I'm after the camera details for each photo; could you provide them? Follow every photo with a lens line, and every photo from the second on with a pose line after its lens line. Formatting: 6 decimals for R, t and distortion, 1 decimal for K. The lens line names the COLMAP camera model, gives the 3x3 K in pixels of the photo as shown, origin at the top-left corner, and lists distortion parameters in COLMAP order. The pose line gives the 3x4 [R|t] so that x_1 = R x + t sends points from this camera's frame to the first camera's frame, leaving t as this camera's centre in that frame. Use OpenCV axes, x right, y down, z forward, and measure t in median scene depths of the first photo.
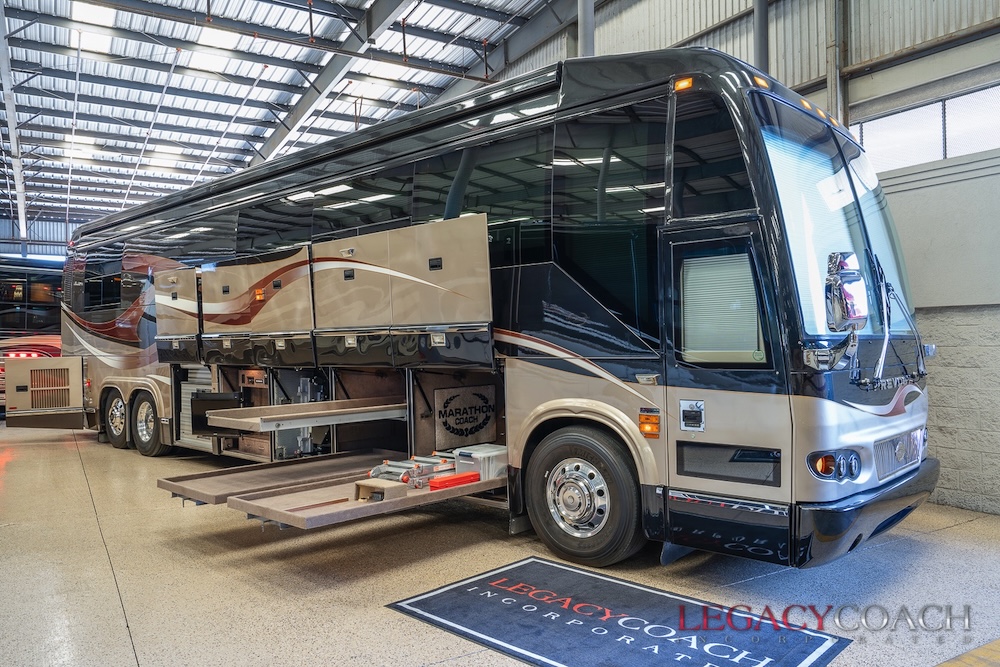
lens RADIAL K [[752.2, 0, 499.5], [0, 752.2, 335.2], [0, 0, 1]] dist [-0.000102, 0.000368]
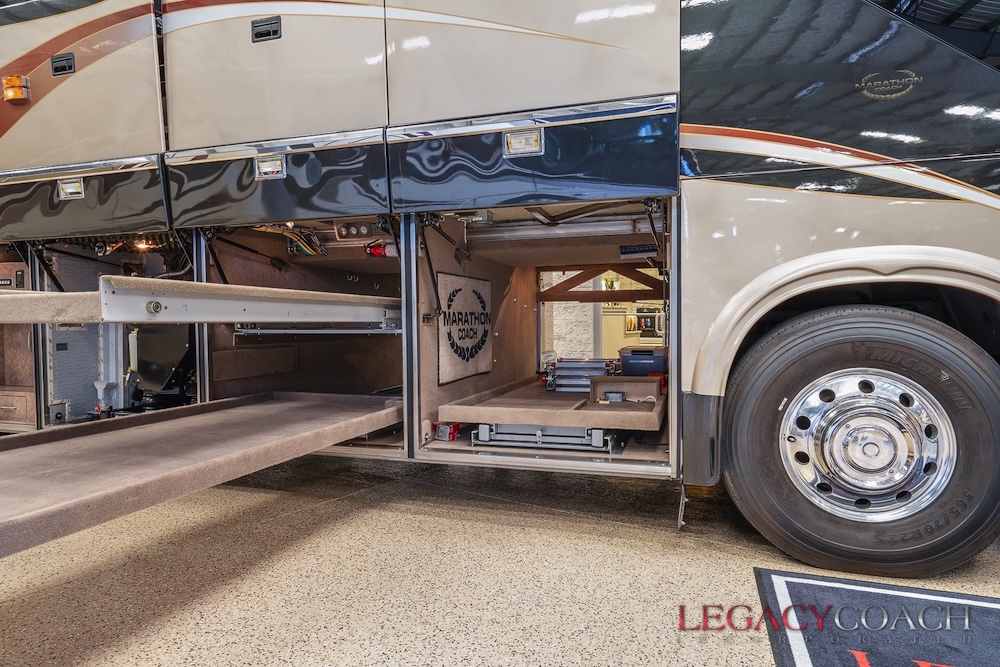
lens RADIAL K [[602.3, 0, 502.7], [0, 602.3, 334.3], [0, 0, 1]] dist [0.003902, 0.002227]
pose [[0.904249, 0.000234, 0.427005, -0.227785], [-0.011101, 0.999675, 0.022960, 0.105485], [-0.426861, -0.025501, 0.903958, 0.578369]]
